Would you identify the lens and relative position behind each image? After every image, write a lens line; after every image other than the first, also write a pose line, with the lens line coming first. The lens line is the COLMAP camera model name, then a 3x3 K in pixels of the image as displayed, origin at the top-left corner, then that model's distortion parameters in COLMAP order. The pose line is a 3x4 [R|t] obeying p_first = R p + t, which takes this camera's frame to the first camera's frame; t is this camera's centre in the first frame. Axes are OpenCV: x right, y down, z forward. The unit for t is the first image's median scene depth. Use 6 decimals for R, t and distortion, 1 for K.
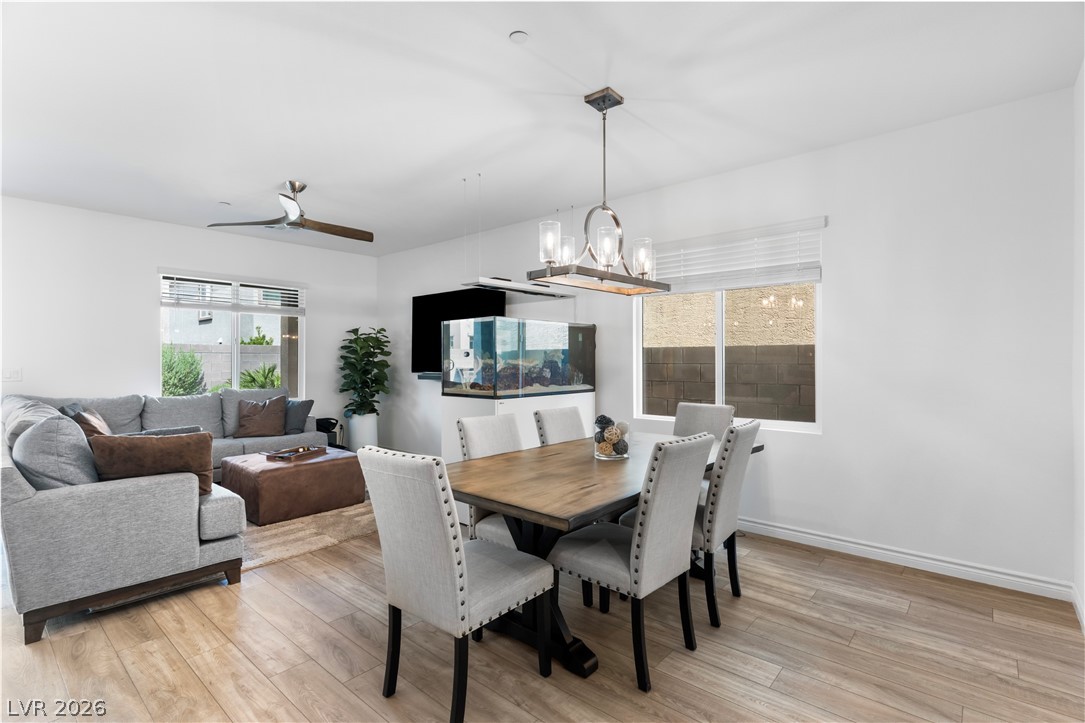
lens RADIAL K [[512.5, 0, 540.5], [0, 512.5, 355.1], [0, 0, 1]] dist [0.006774, 0.002977]
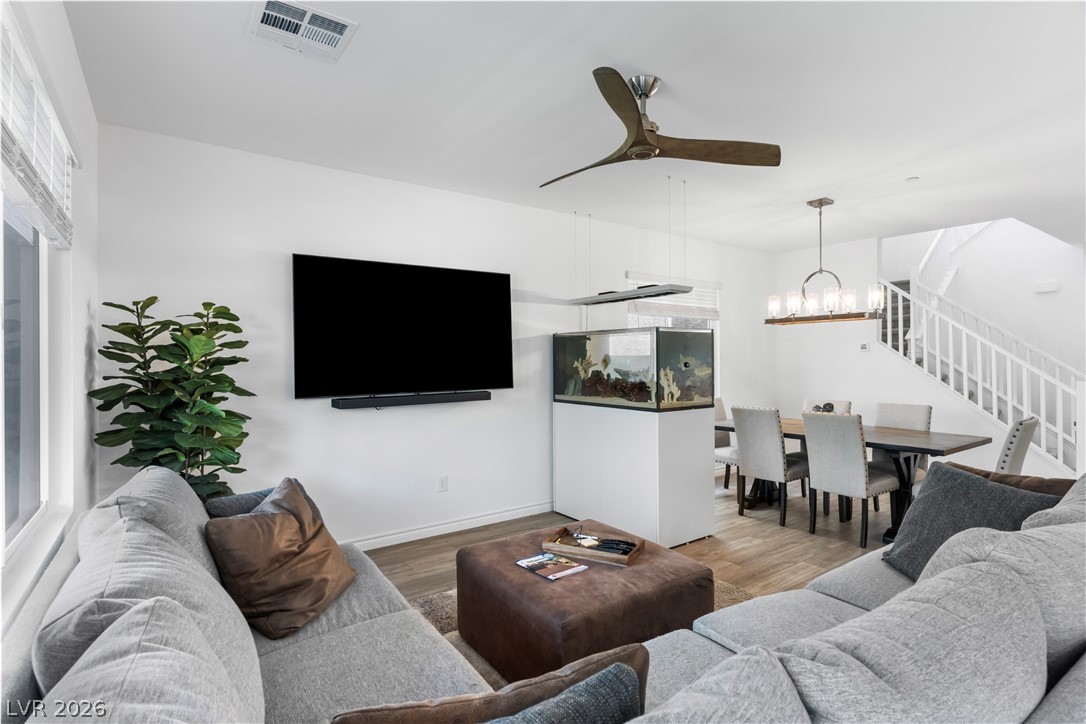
lens RADIAL K [[536.9, 0, 545.6], [0, 536.9, 358.7], [0, 0, 1]] dist [0.003522, 0.000975]
pose [[0.231470, -0.001063, 0.972841, -0.729701], [-0.002856, 0.999994, 0.001772, -0.008288], [-0.972838, -0.003188, 0.231466, 0.635475]]
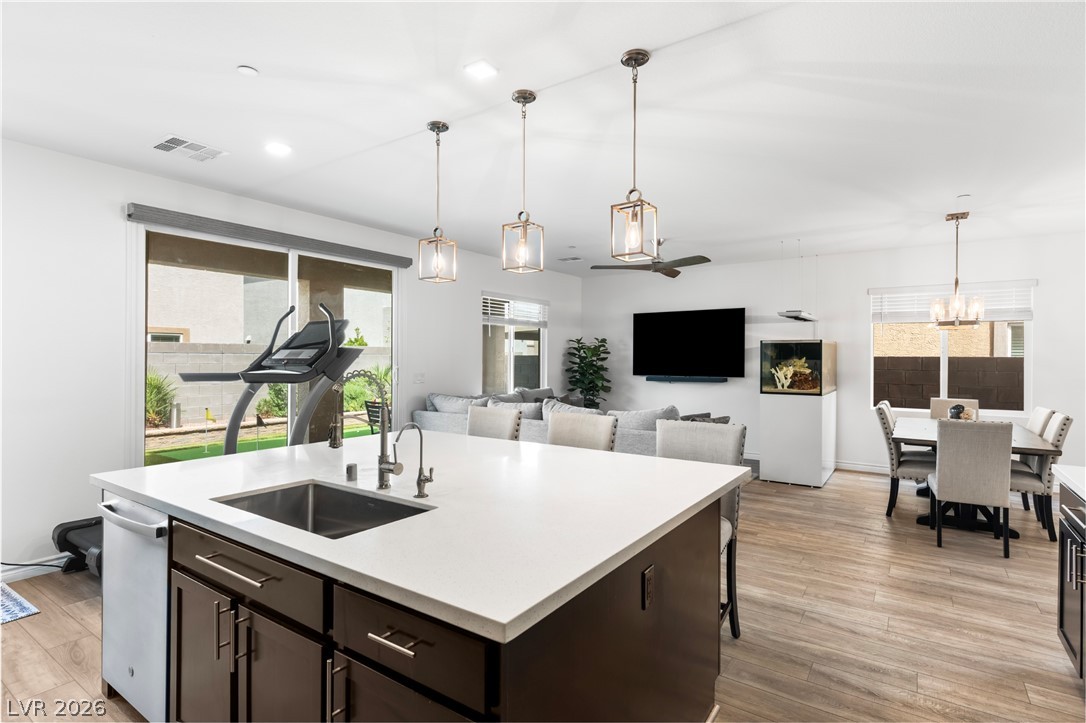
lens RADIAL K [[536.9, 0, 548.8], [0, 536.9, 352.4], [0, 0, 1]] dist [0.003522, 0.000975]
pose [[0.992397, 0.005163, 0.122972, -0.615484], [-0.005272, 0.999986, 0.000555, -0.020225], [-0.122967, -0.001199, 0.992410, -0.247797]]
